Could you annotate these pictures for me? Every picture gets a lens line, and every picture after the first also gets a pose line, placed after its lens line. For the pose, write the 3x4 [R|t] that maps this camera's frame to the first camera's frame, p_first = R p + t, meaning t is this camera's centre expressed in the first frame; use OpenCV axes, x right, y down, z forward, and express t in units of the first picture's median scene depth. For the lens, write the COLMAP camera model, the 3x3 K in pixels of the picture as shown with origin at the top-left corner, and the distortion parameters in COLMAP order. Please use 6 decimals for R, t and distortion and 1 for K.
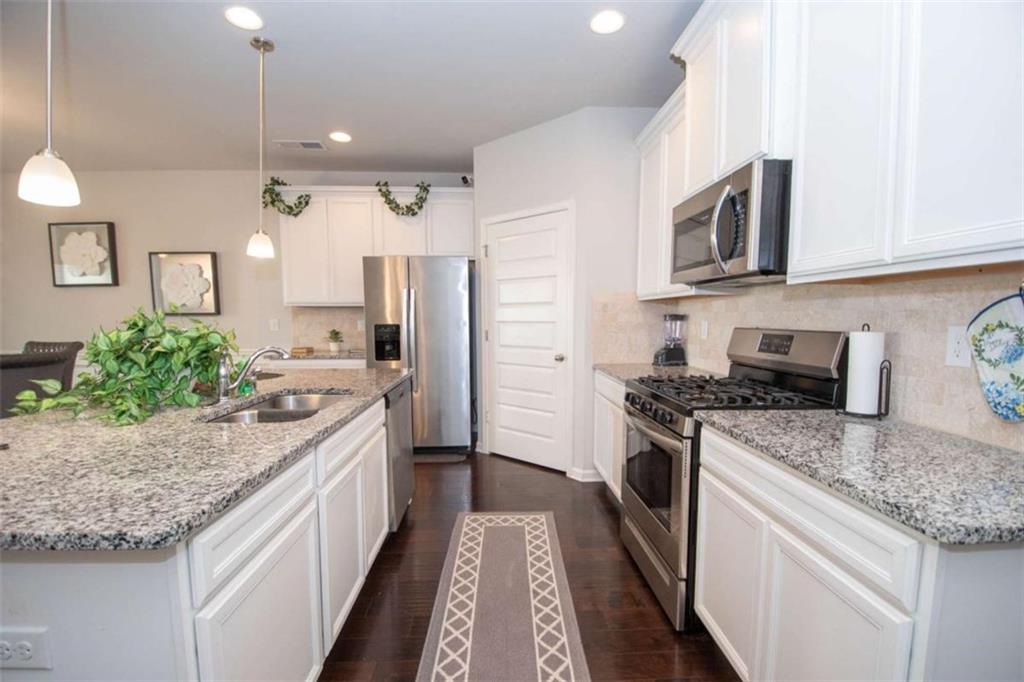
lens RADIAL K [[447.6, 0, 517.6], [0, 447.6, 356.6], [0, 0, 1]] dist [-0.006587, -0.008214]
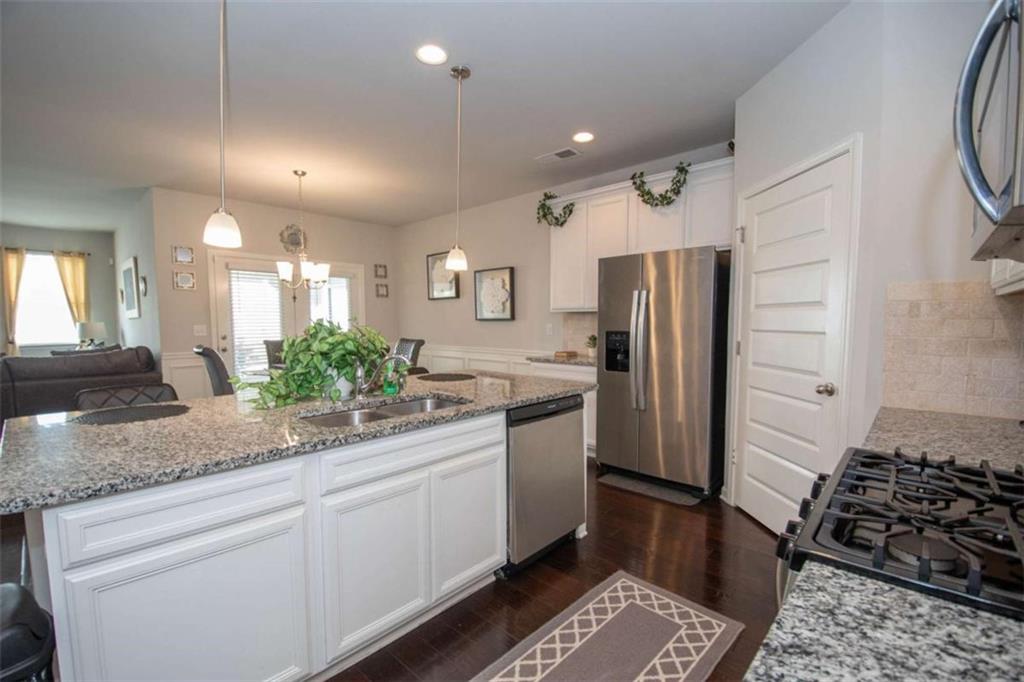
lens RADIAL K [[447.6, 0, 512.5], [0, 447.6, 357.1], [0, 0, 1]] dist [-0.006587, -0.008214]
pose [[0.696661, 0.058317, -0.715026, 0.192240], [-0.061243, 0.997887, 0.021717, -0.024579], [0.714781, 0.028661, 0.698760, 0.200898]]
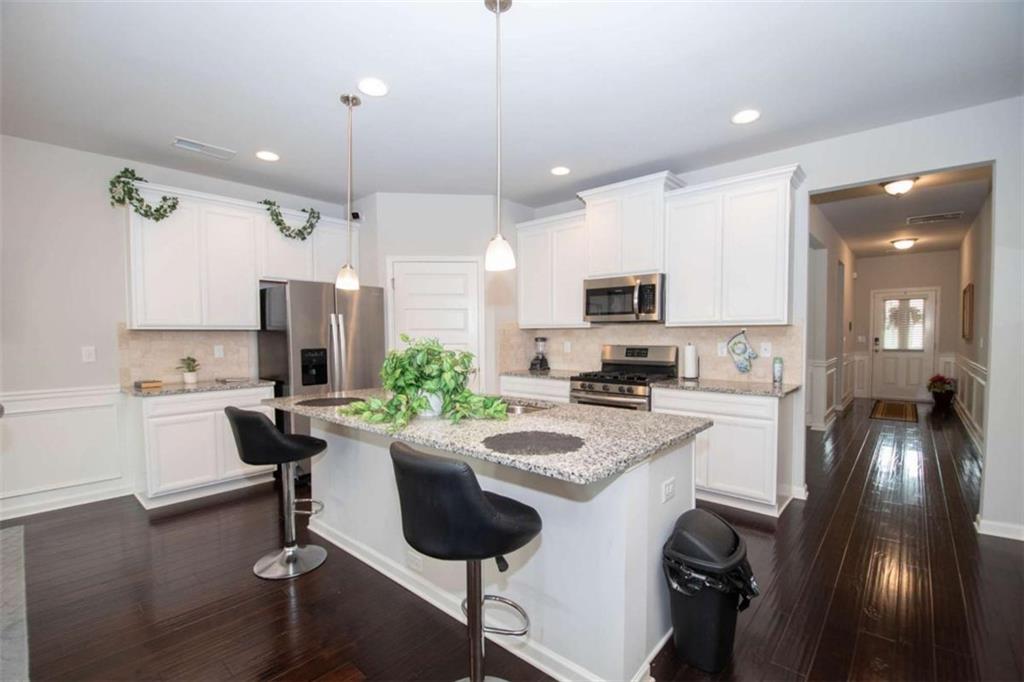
lens RADIAL K [[447.6, 0, 517.8], [0, 447.6, 354.2], [0, 0, 1]] dist [-0.006587, -0.008214]
pose [[0.691915, -0.035682, 0.721097, -0.646853], [0.067518, 0.997599, -0.015422, -0.012488], [-0.718815, 0.059358, 0.692663, -0.024776]]
